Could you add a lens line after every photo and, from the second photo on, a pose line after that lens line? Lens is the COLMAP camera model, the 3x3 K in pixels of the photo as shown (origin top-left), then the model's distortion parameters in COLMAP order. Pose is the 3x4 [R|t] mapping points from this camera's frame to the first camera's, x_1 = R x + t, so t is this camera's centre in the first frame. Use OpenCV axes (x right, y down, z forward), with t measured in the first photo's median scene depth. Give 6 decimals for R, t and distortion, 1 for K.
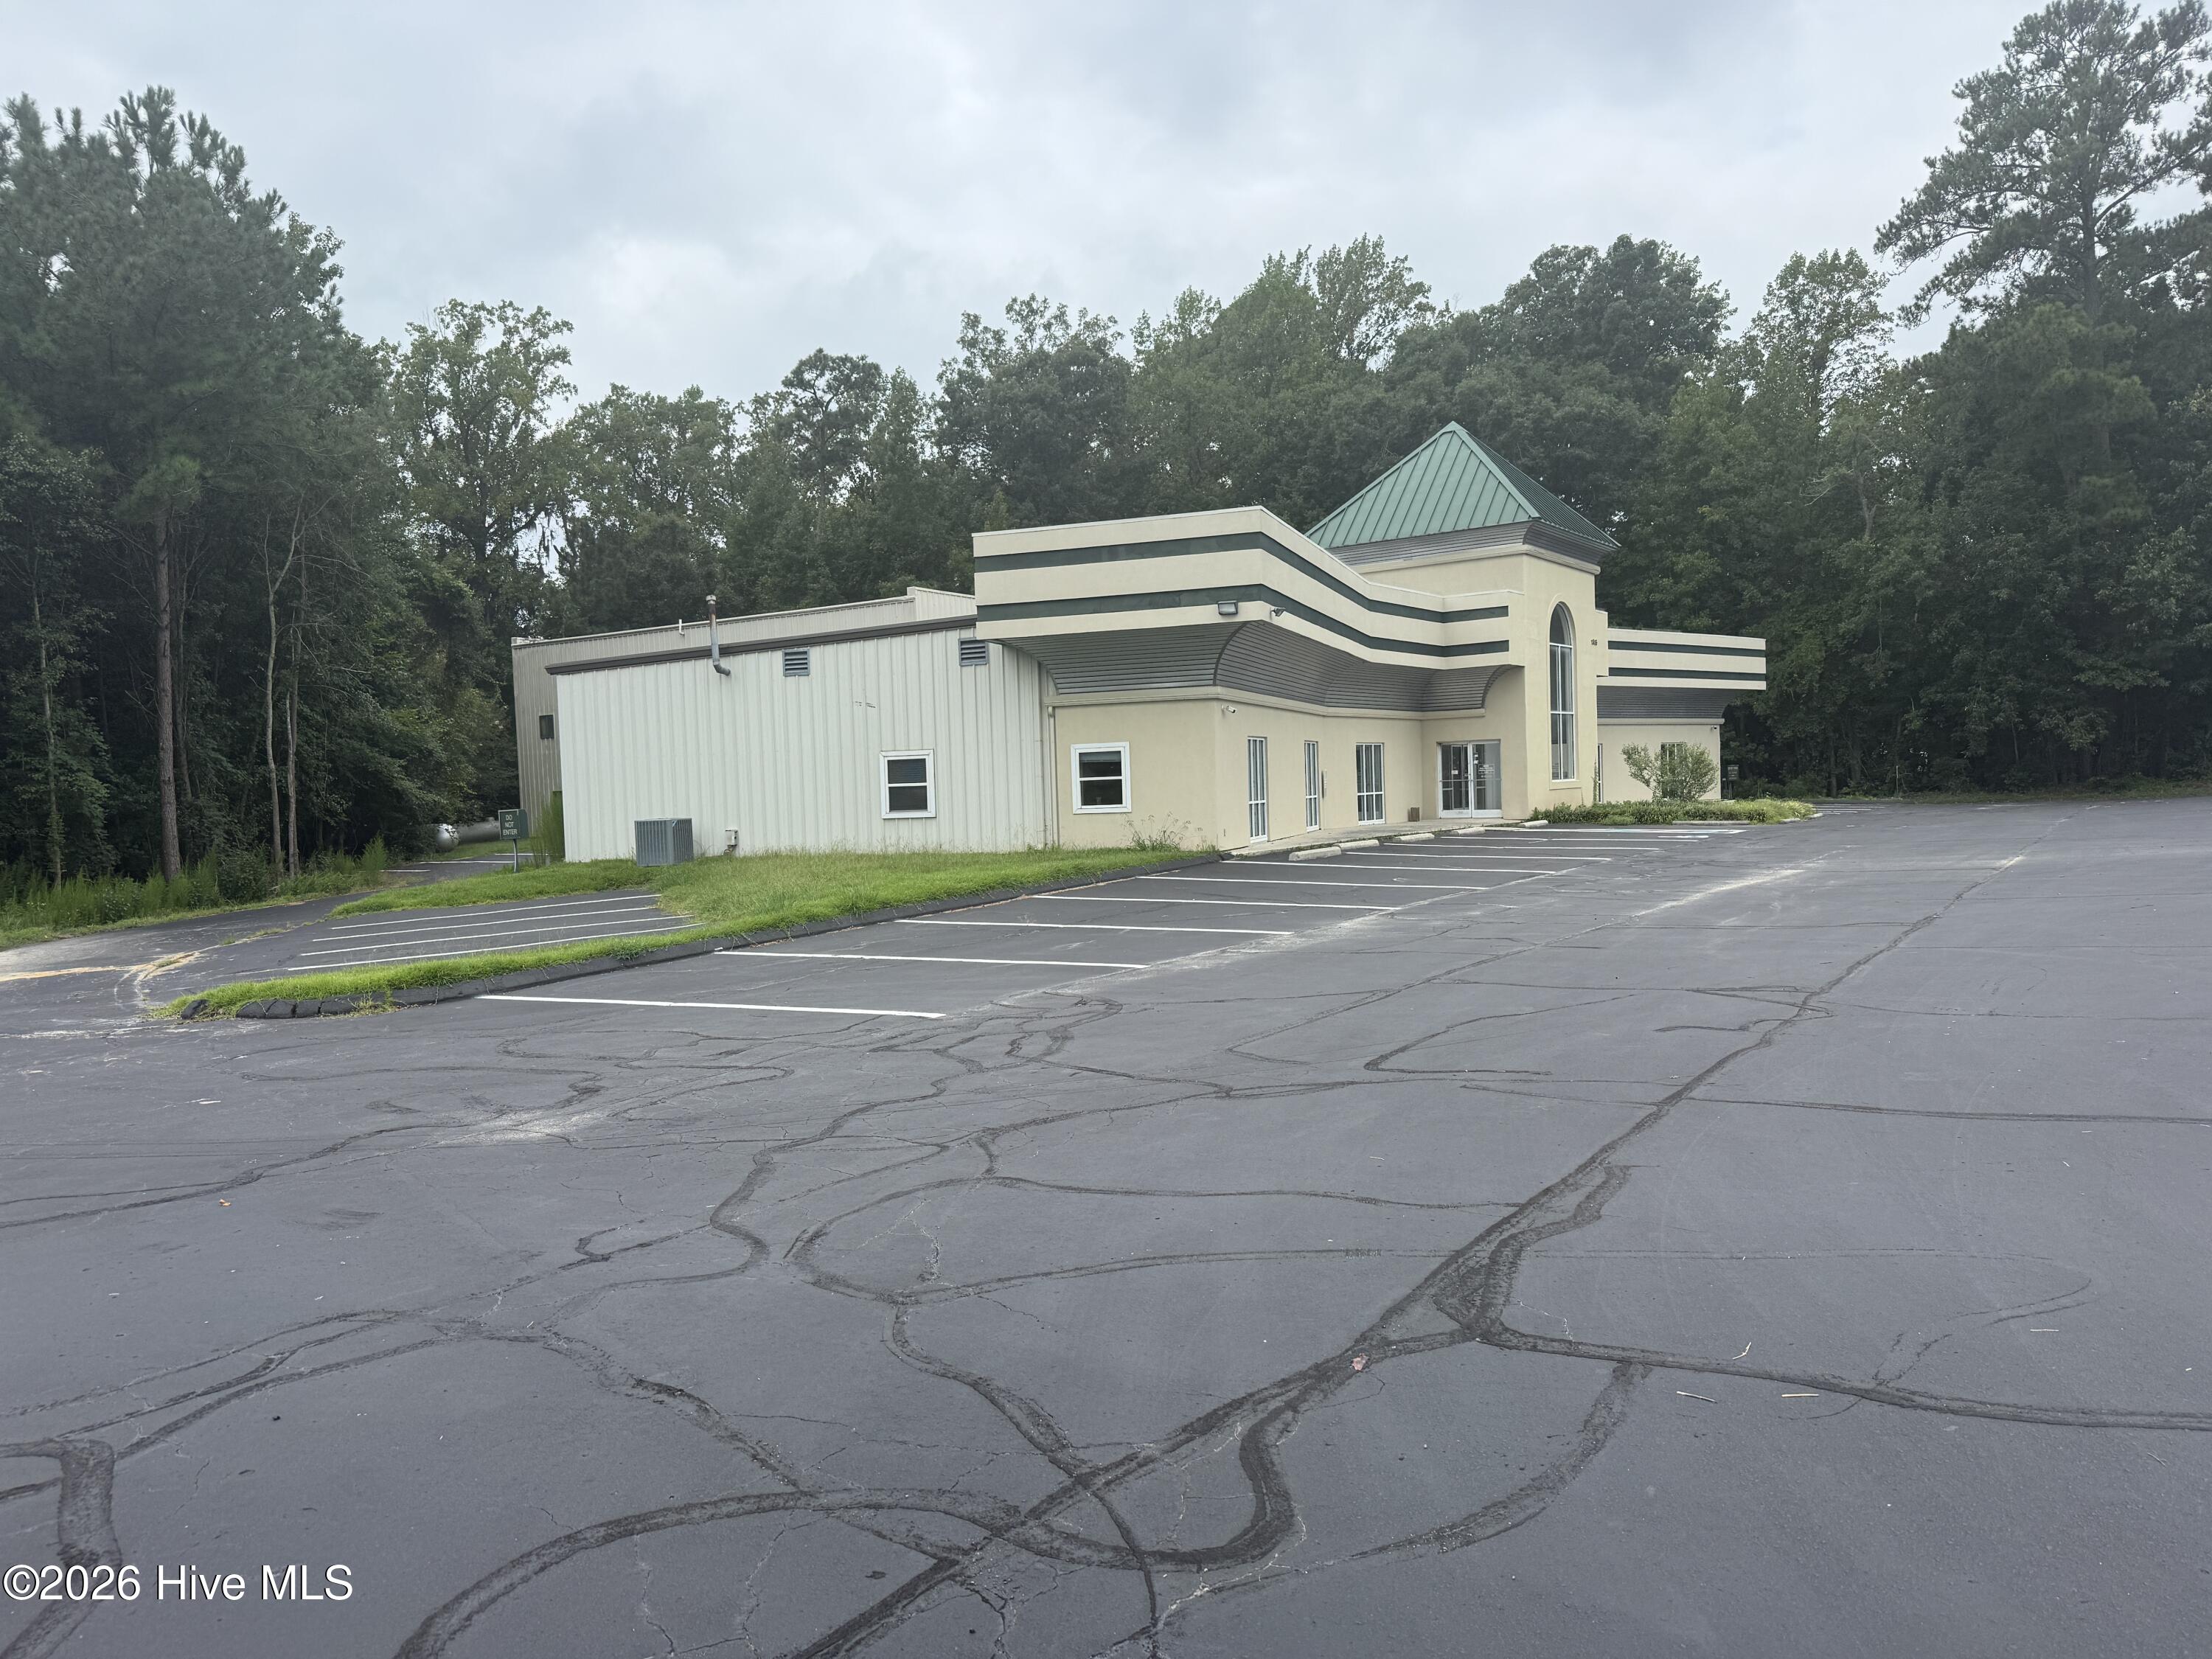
lens RADIAL K [[1564.7, 0, 1106.0], [0, 1564.7, 829.5], [0, 0, 1]] dist [0.092175, -0.130094]
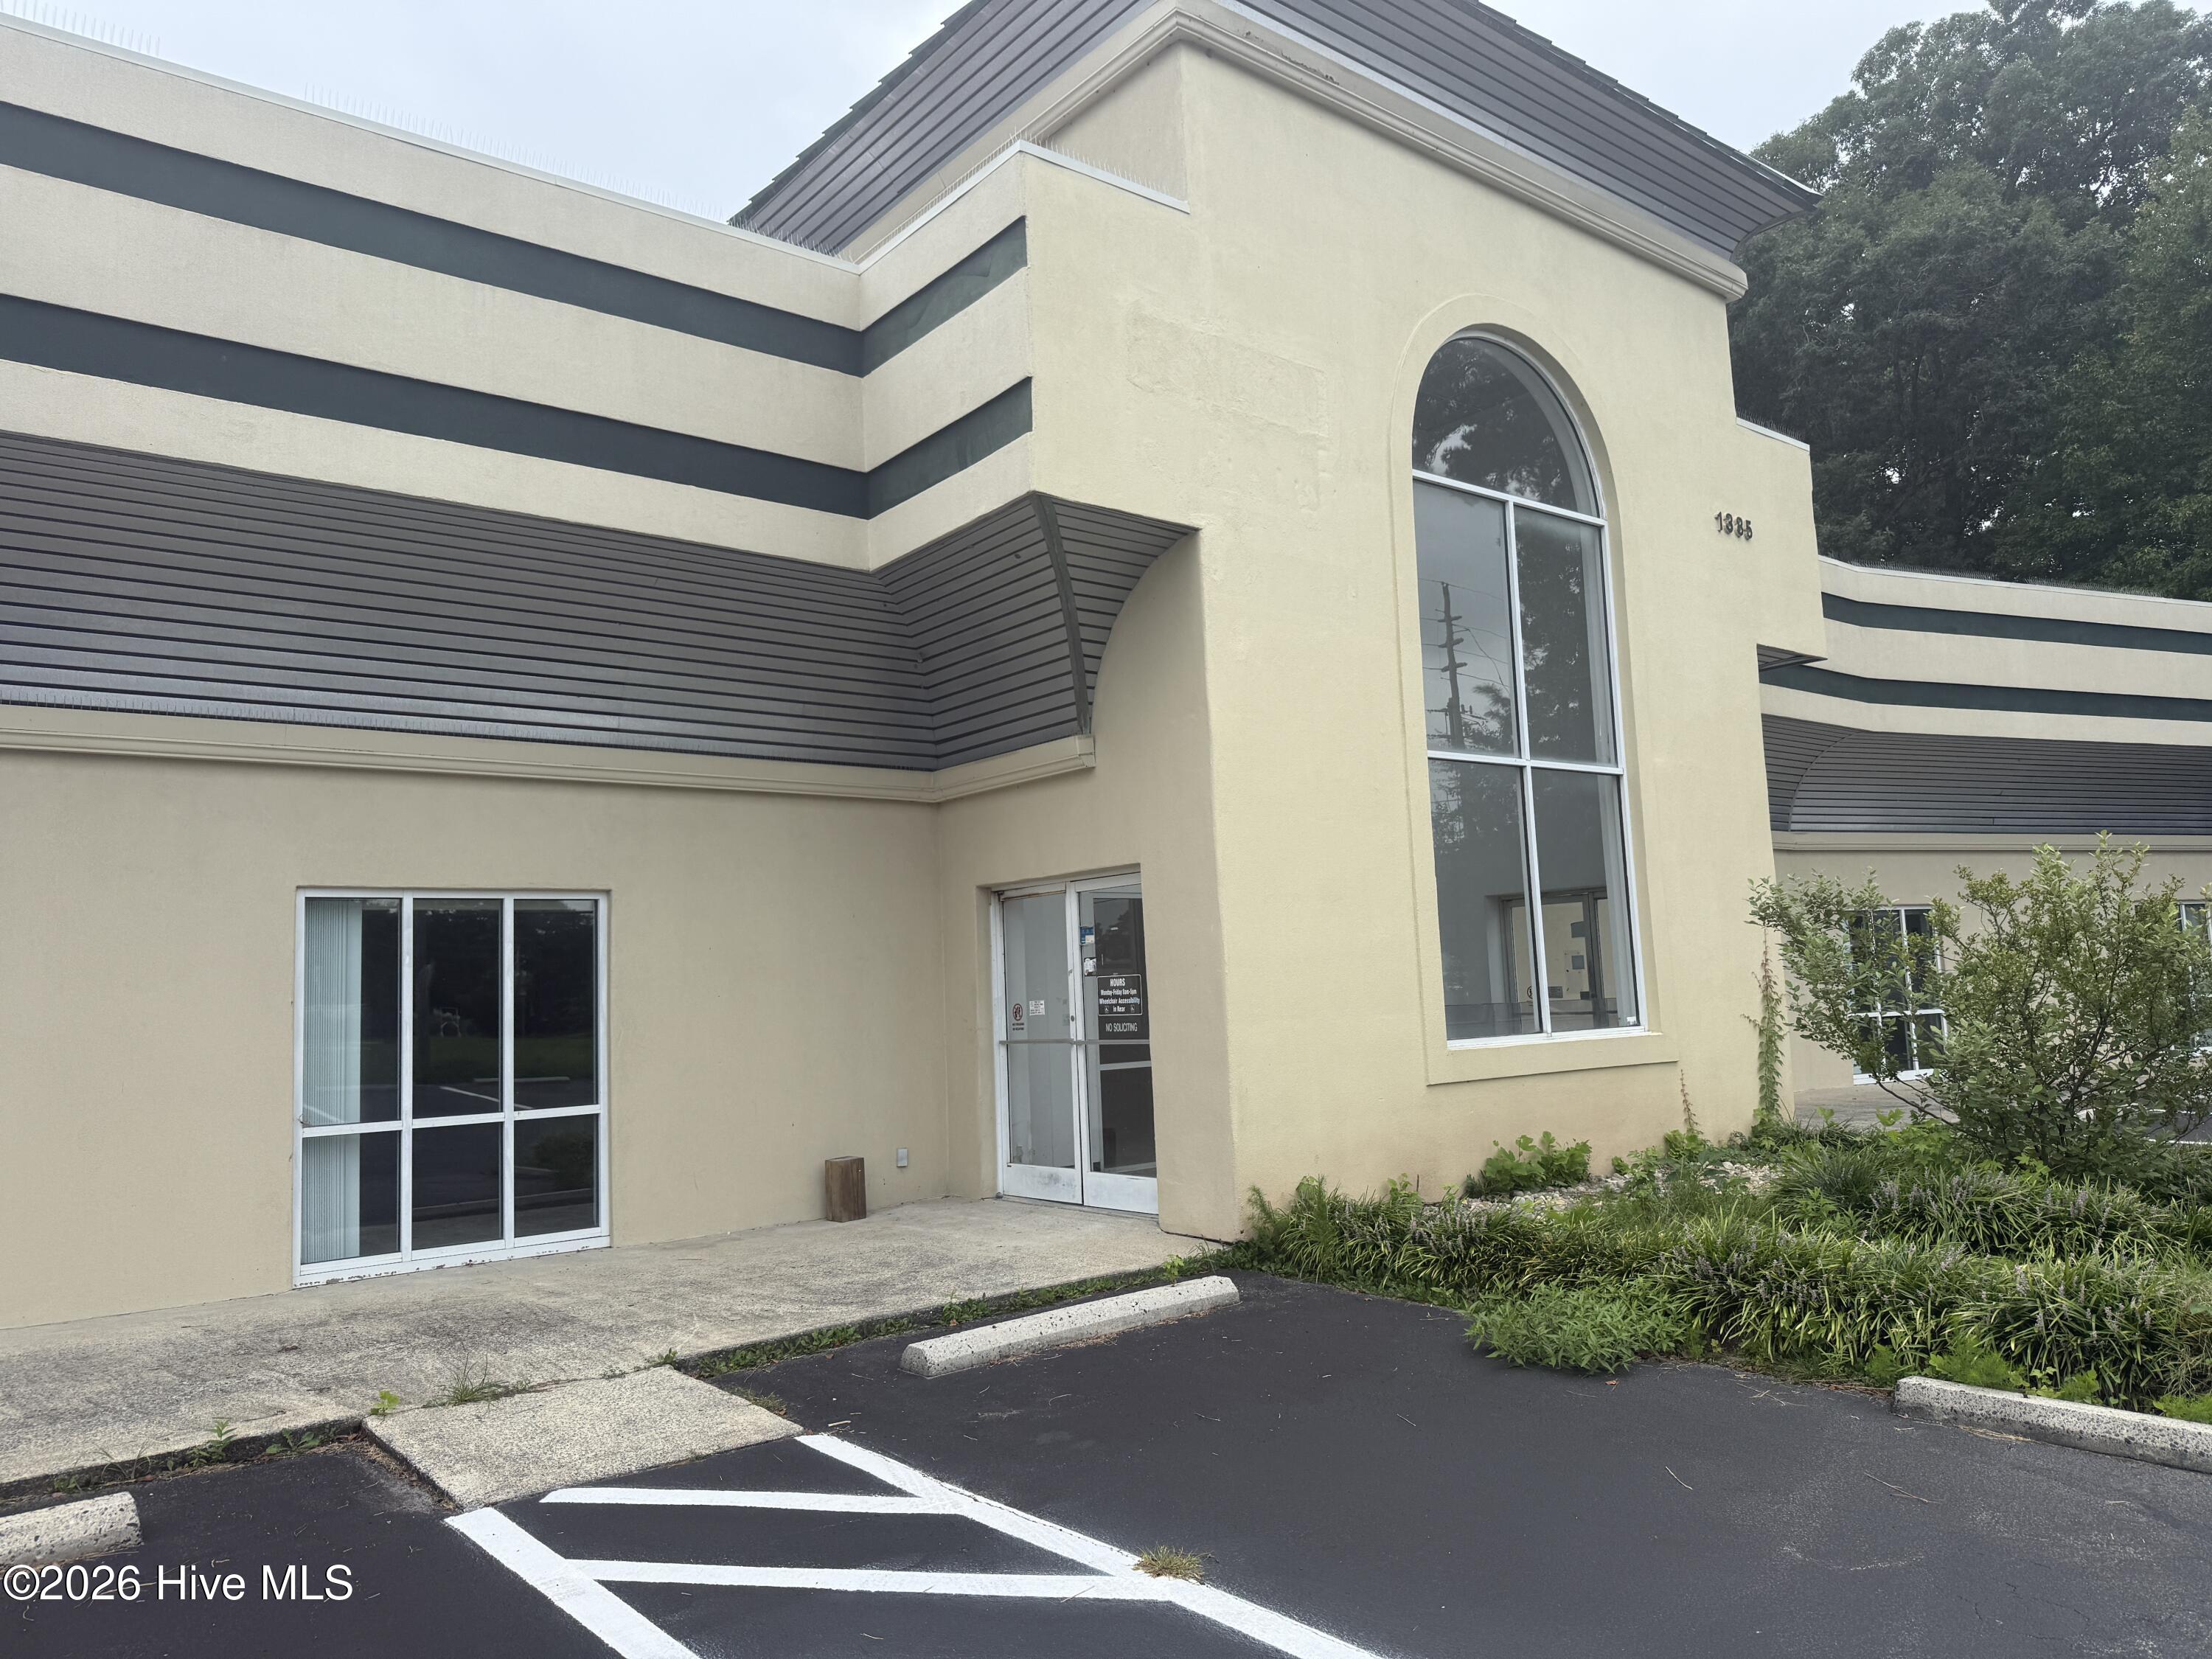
lens RADIAL K [[1544.8, 0, 1122.4], [0, 1544.8, 839.0], [0, 0, 1]] dist [0.078954, -0.079688]
pose [[0.956112, -0.037739, -0.290559, 0.202017], [0.001339, 0.992223, -0.124467, -0.021070], [0.292997, 0.118615, 0.948727, 0.500930]]
